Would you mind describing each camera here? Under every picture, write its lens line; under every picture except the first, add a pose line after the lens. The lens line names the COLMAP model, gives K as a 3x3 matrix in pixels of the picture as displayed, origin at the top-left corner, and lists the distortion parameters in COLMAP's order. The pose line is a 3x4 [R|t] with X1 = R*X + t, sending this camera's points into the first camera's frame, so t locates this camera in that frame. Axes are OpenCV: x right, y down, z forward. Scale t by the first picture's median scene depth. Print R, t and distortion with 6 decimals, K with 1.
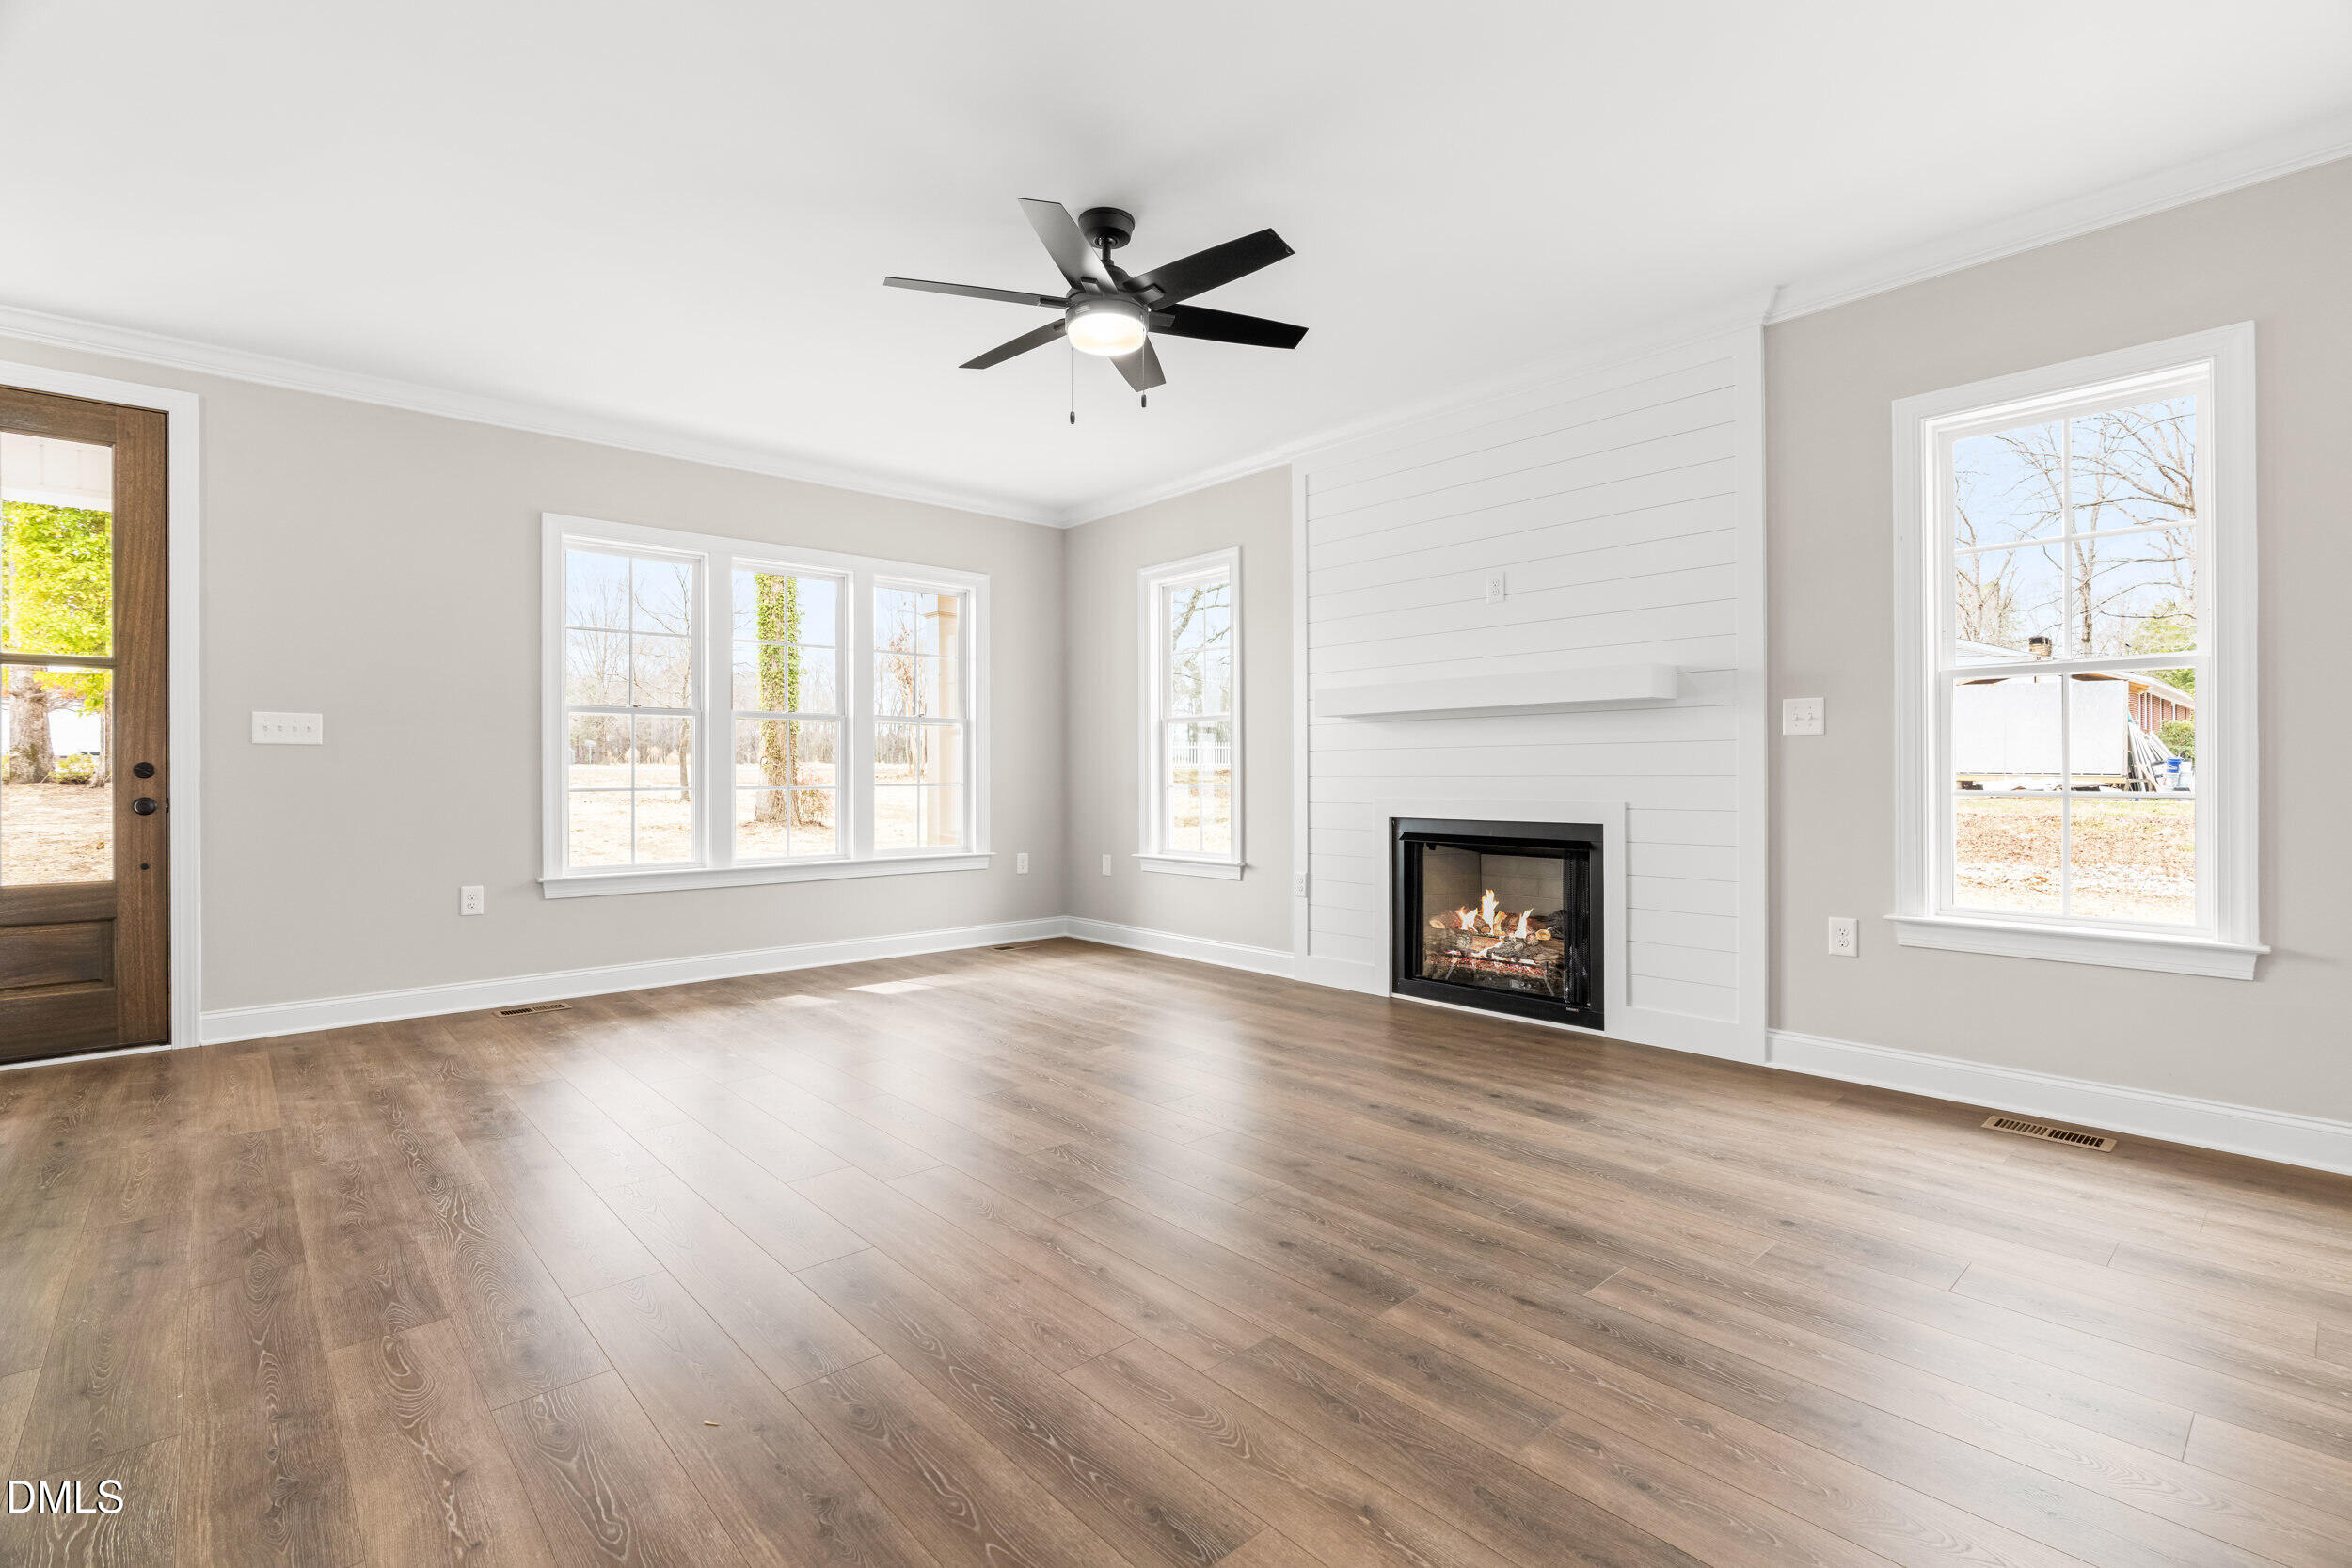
lens RADIAL K [[1079.3, 0, 1163.1], [0, 1079.3, 788.5], [0, 0, 1]] dist [-0.004841, -0.000798]
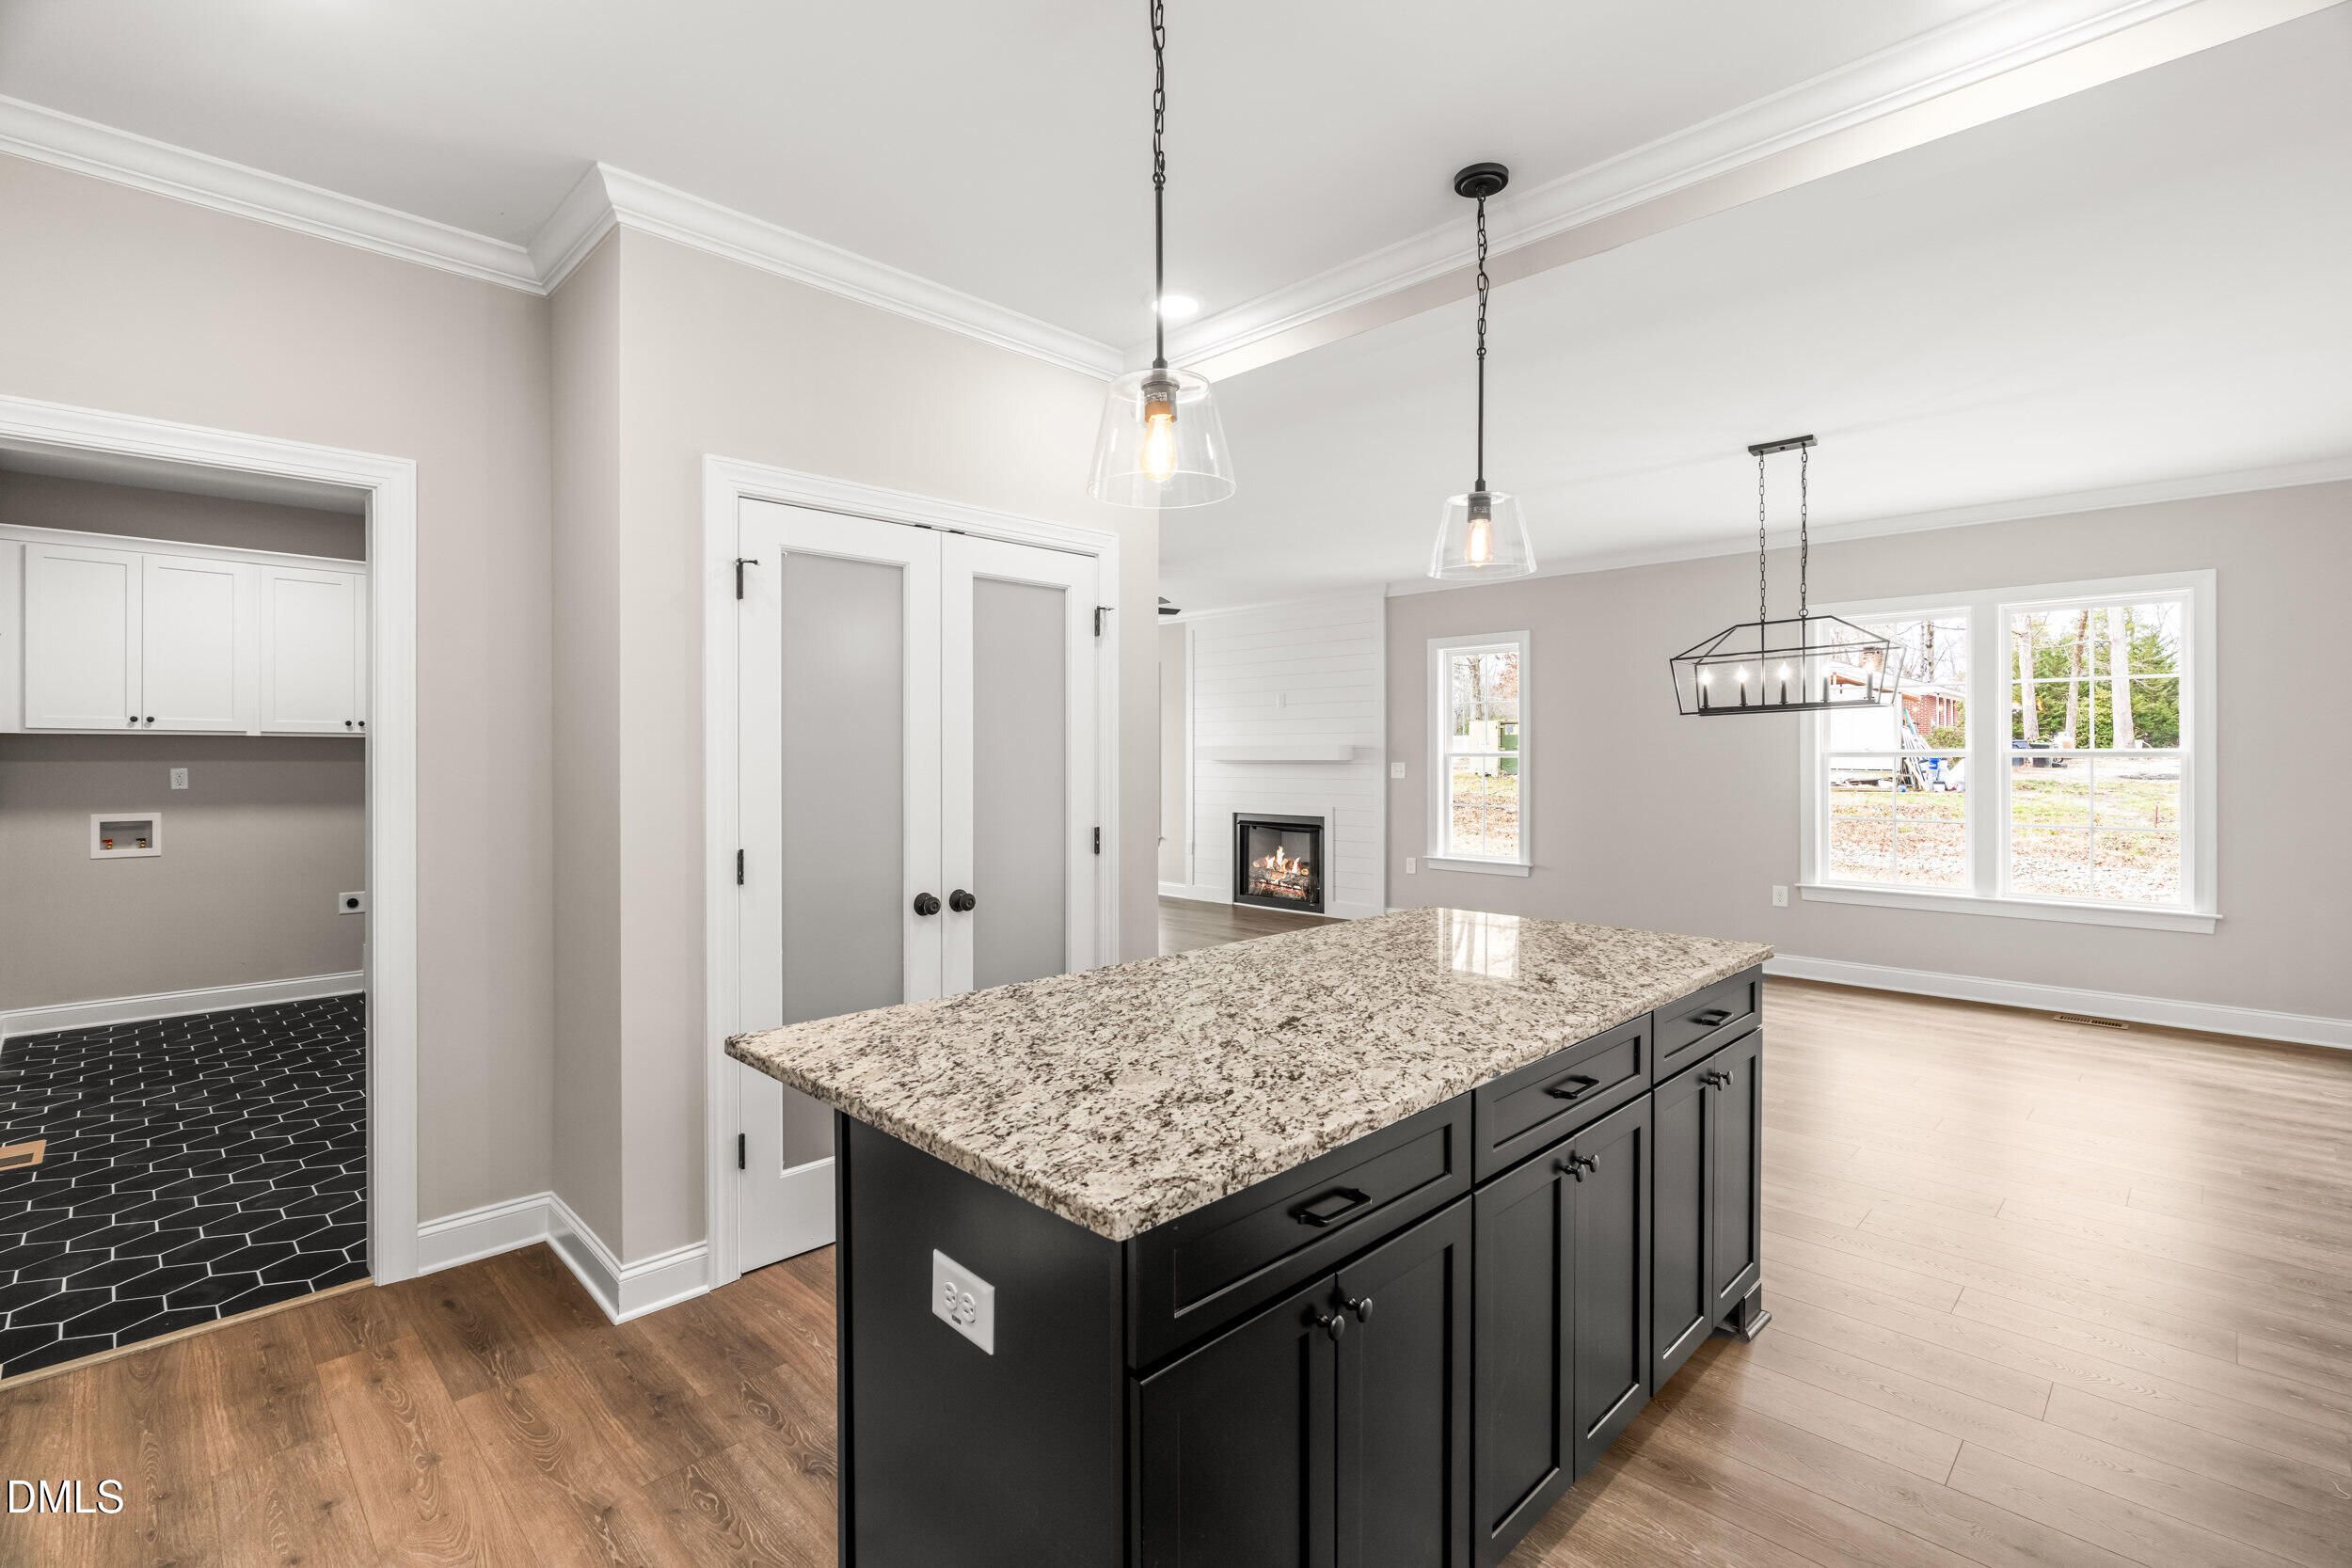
lens RADIAL K [[1079.3, 0, 1169.8], [0, 1079.3, 776.0], [0, 0, 1]] dist [-0.004841, -0.000798]
pose [[0.998002, 0.004526, 0.063018, -0.027706], [-0.004776, 0.999981, 0.003827, -0.047647], [-0.062999, -0.004121, 0.998005, -0.981431]]
